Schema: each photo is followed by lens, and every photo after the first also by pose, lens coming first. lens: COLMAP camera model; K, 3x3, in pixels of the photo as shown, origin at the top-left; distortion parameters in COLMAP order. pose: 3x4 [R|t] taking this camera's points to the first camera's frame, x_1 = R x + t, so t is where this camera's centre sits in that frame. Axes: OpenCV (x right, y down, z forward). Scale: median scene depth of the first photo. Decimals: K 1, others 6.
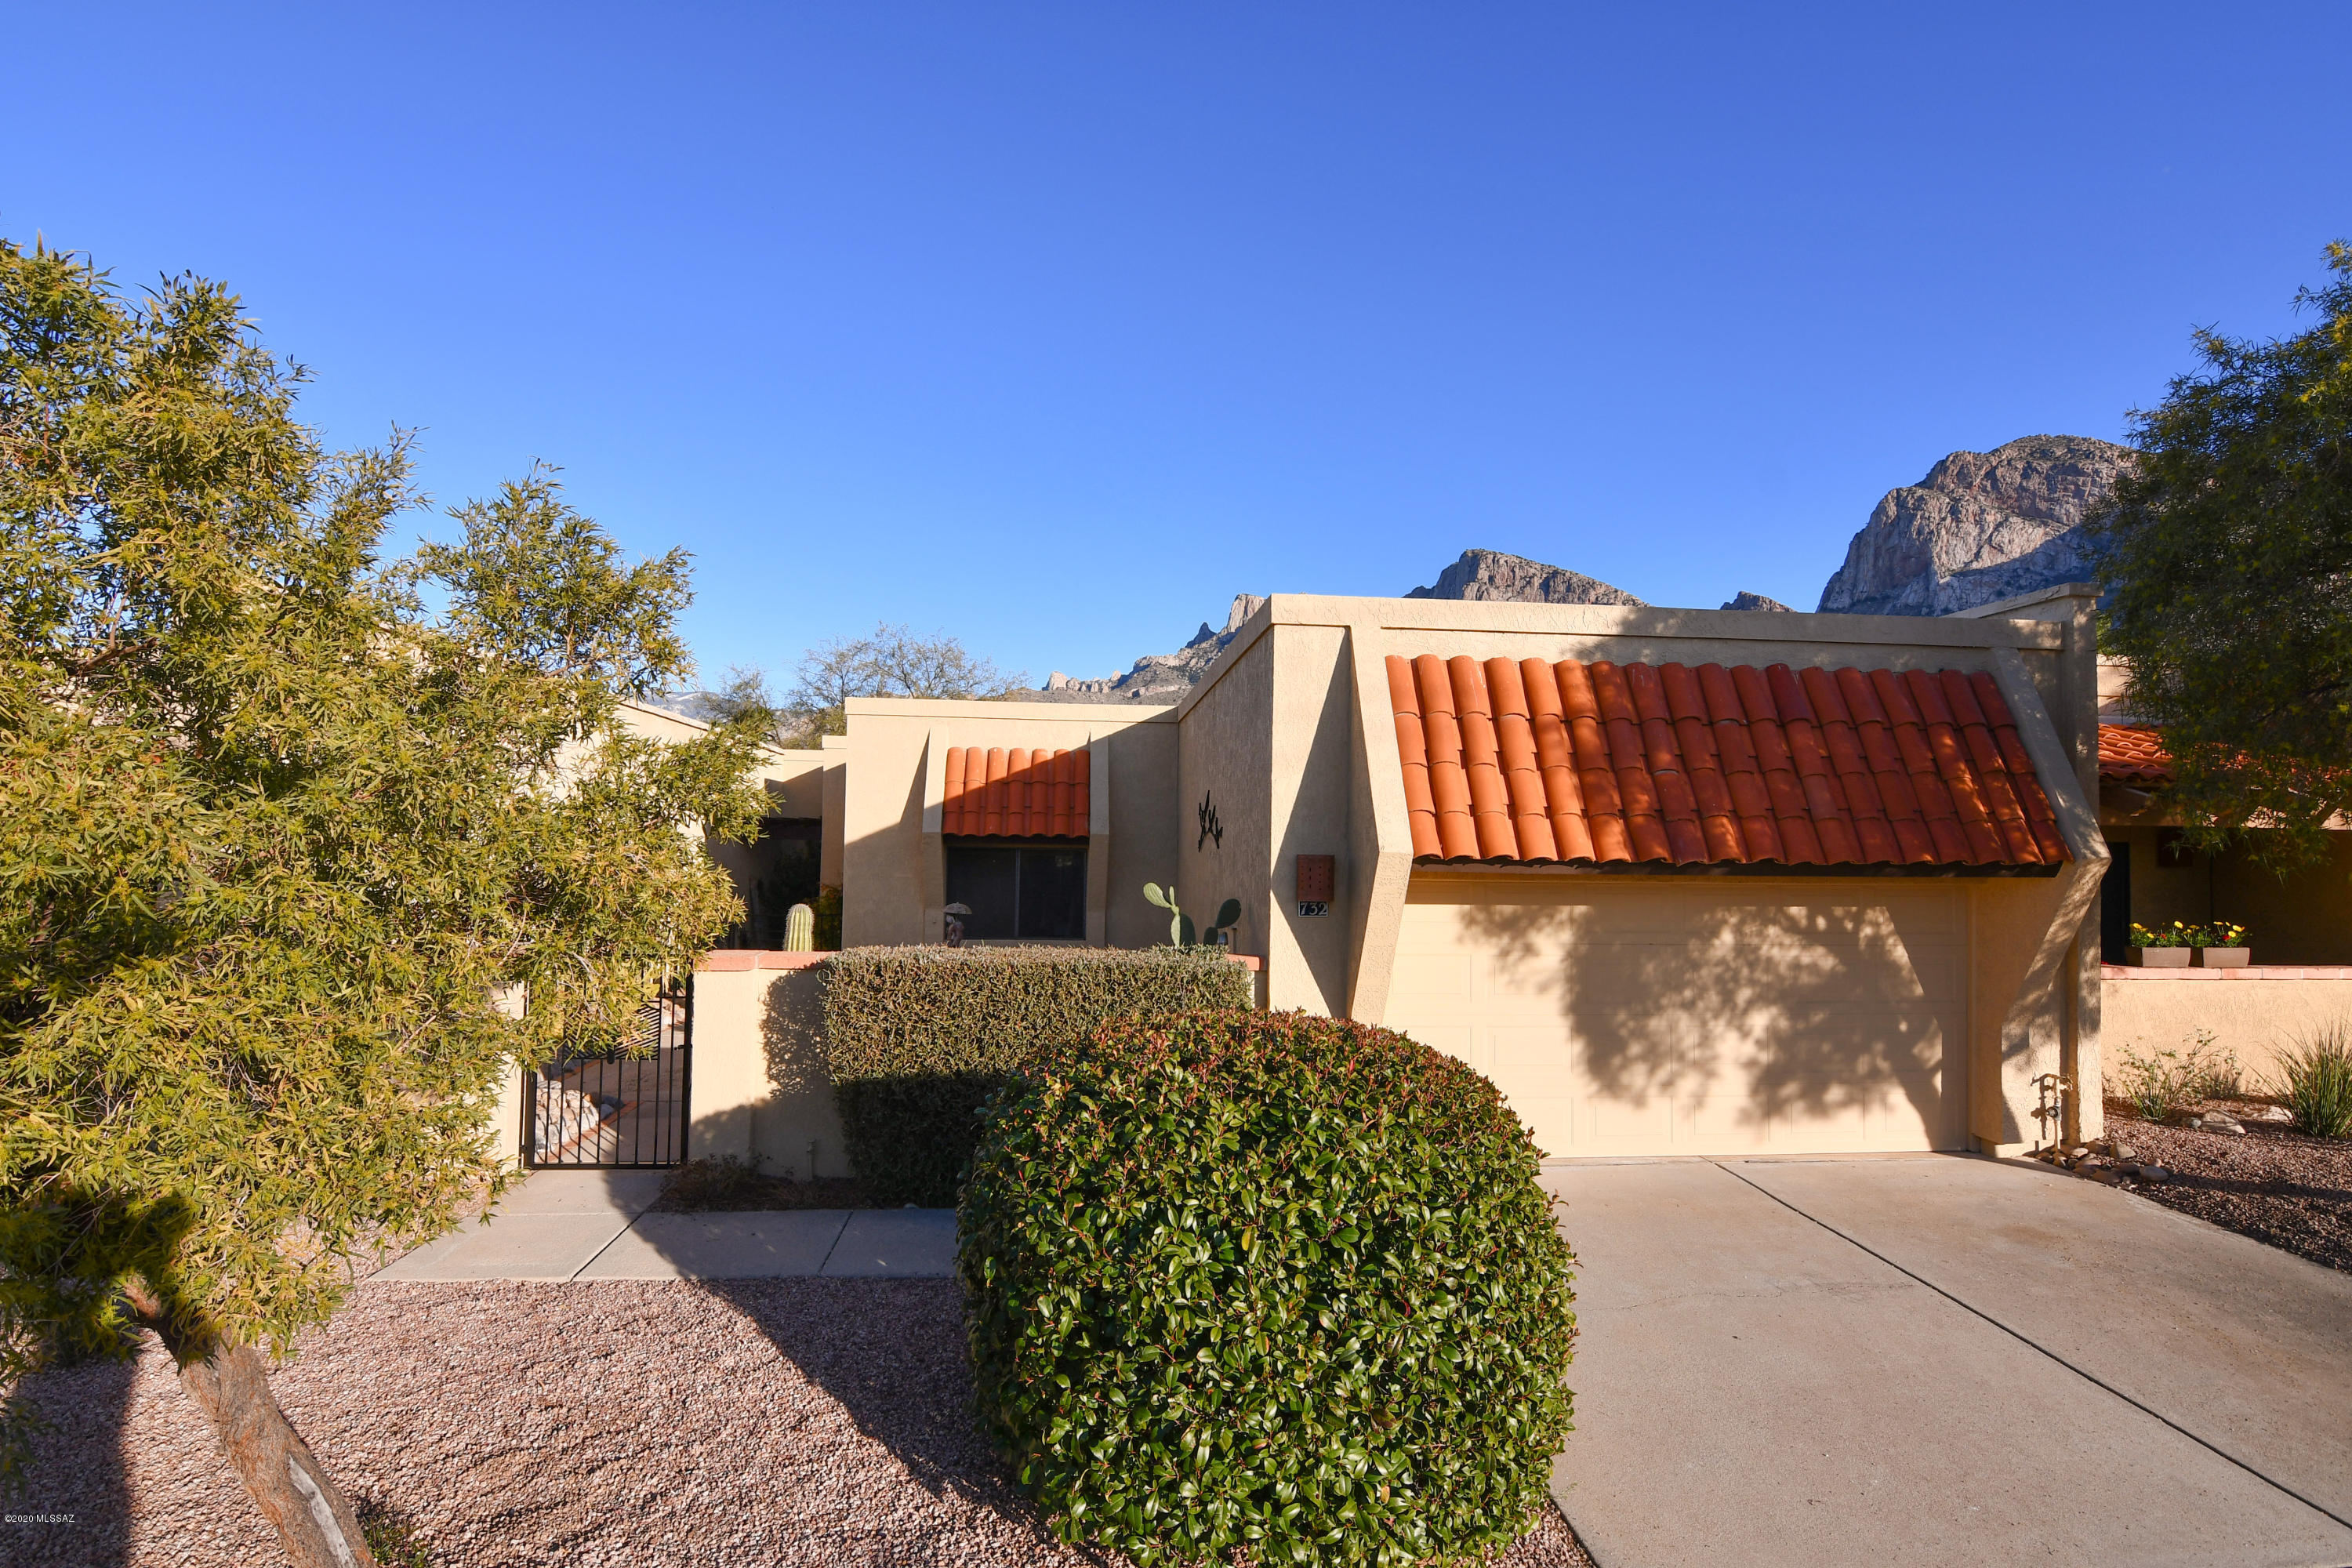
lens RADIAL K [[1139.1, 0, 1166.6], [0, 1139.1, 790.7], [0, 0, 1]] dist [-0.002448, -0.012429]
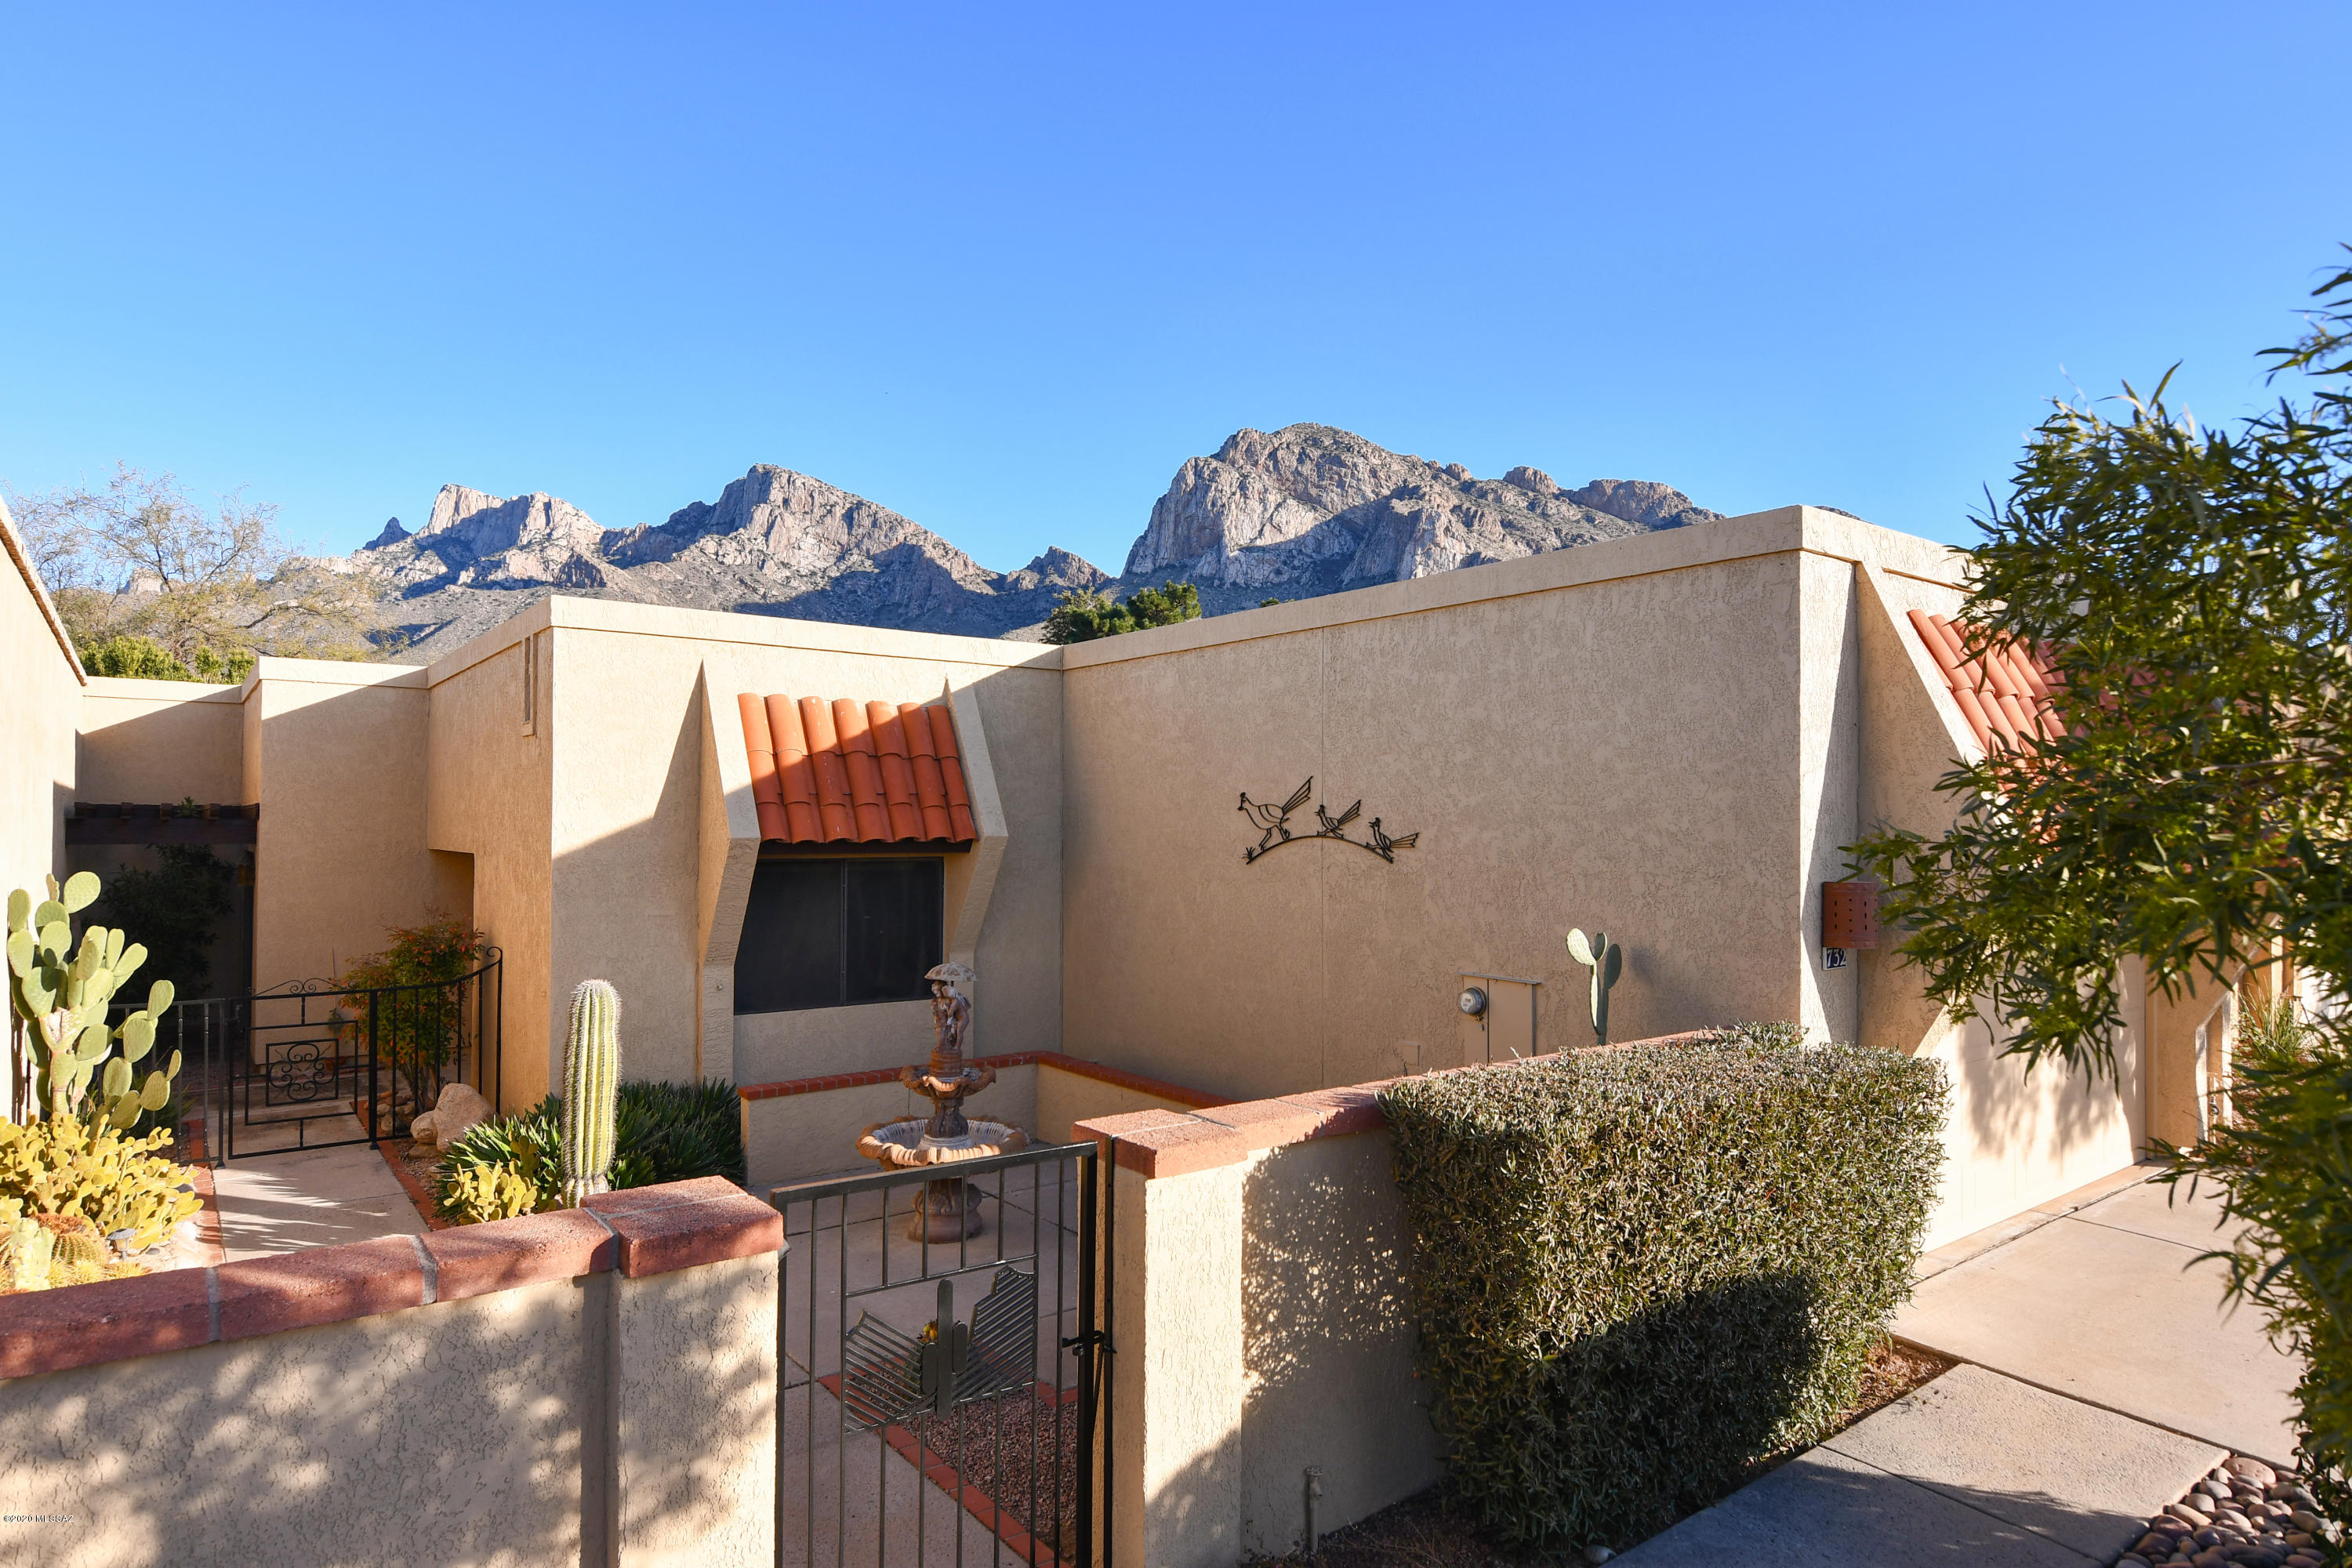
lens RADIAL K [[1344.2, 0, 1162.1], [0, 1344.2, 795.2], [0, 0, 1]] dist [0.011756, -0.023410]
pose [[0.850588, 0.000237, 0.525832, -0.380372], [-0.016407, 0.999525, 0.026090, -0.006915], [-0.525576, -0.030819, 0.850188, 0.289982]]
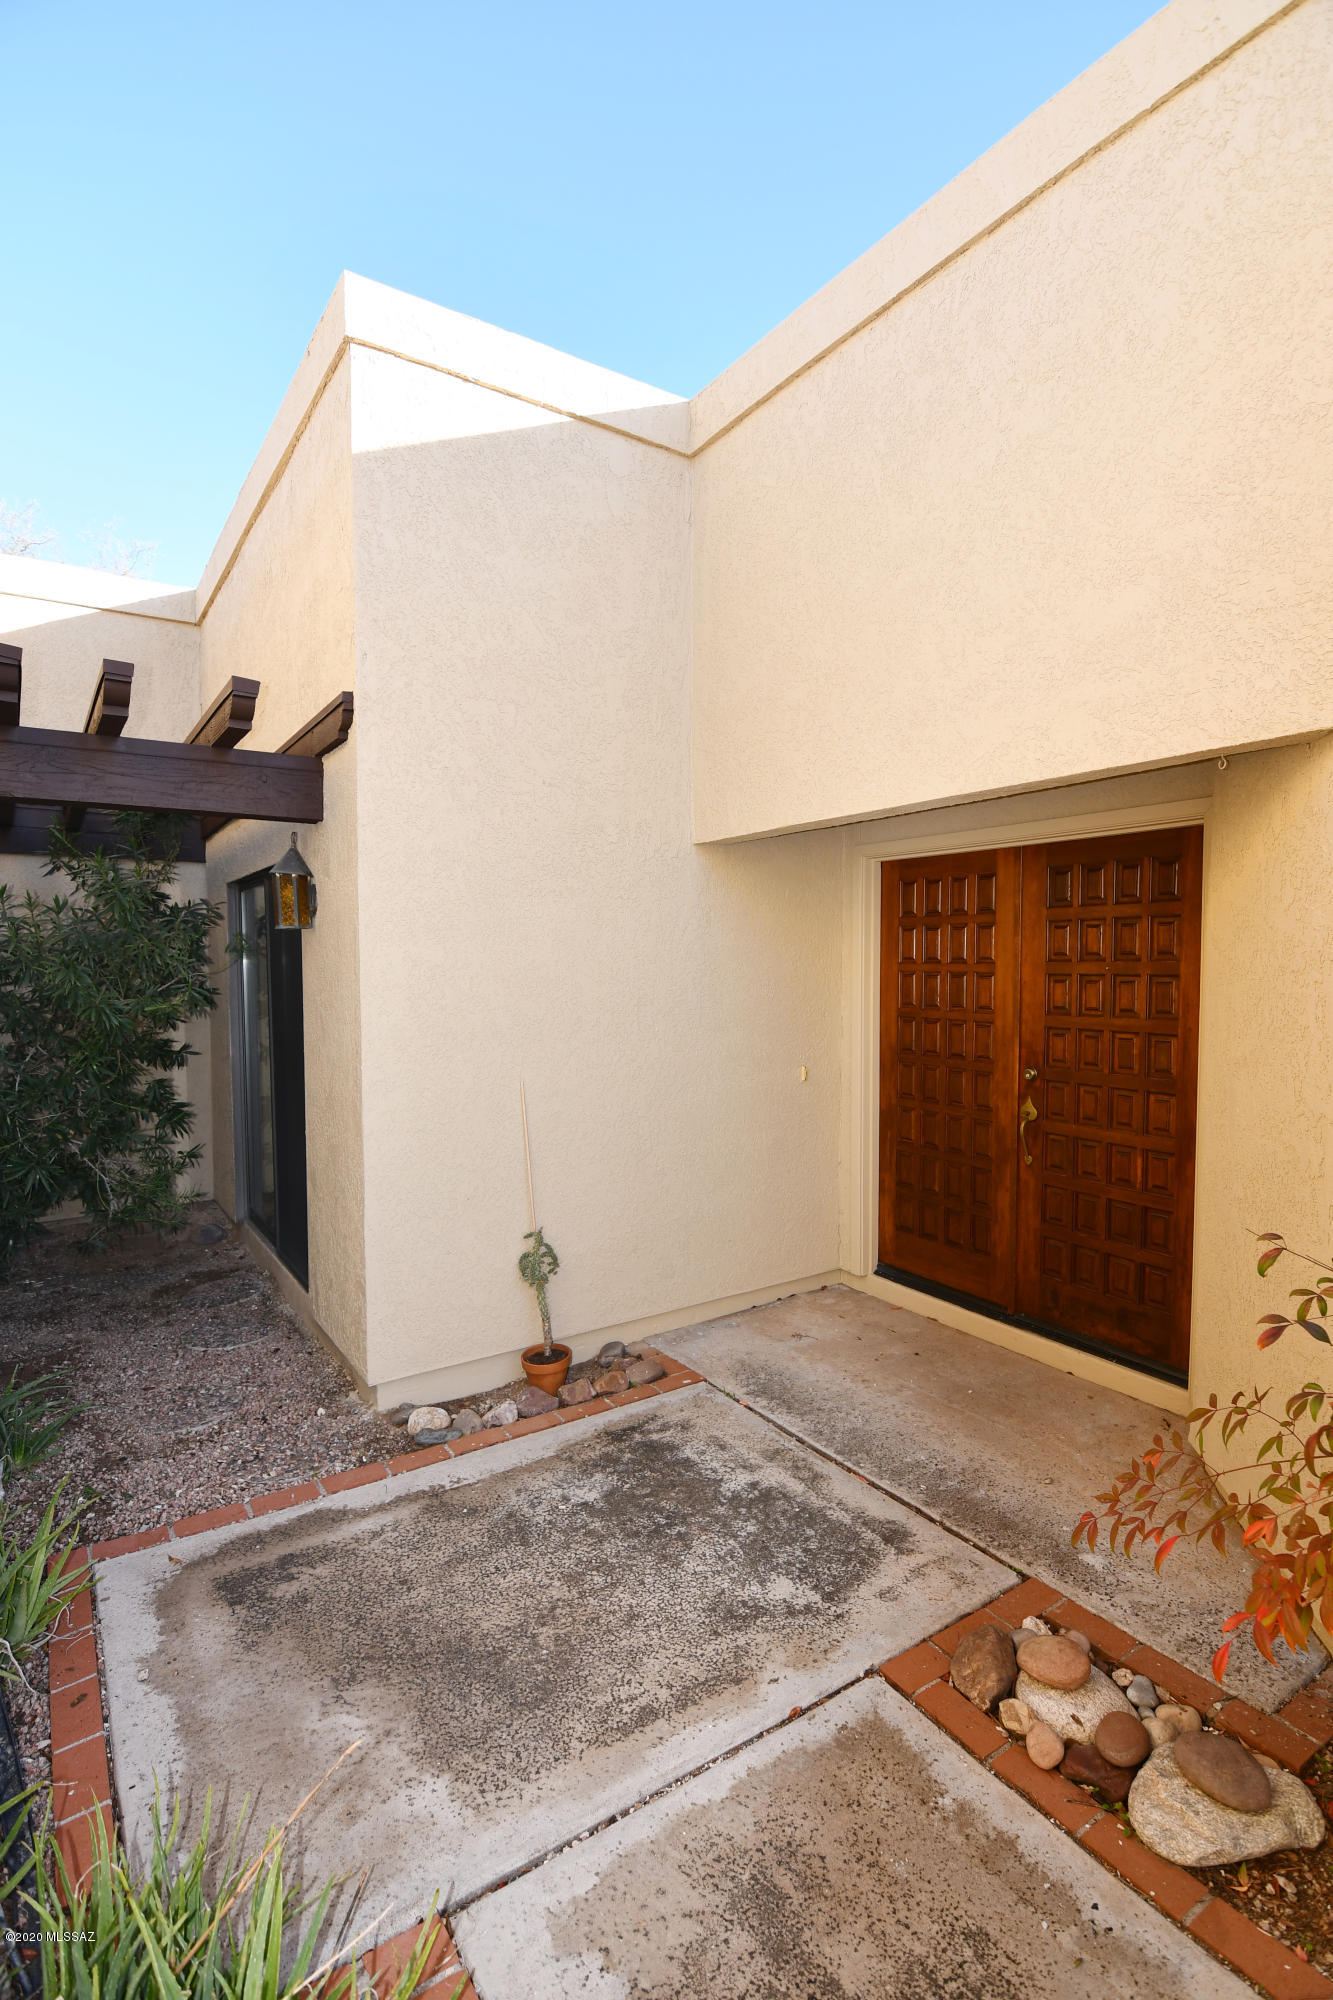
lens RADIAL K [[968.7, 0, 666.5], [0, 968.7, 1000.0], [0, 0, 1]] dist [-0.002448, -0.012429]
pose [[0.877806, -0.041597, 0.477207, -0.471005], [-0.001818, 0.995926, 0.090158, 0.086825], [-0.479014, -0.080009, 0.874154, 1.129872]]
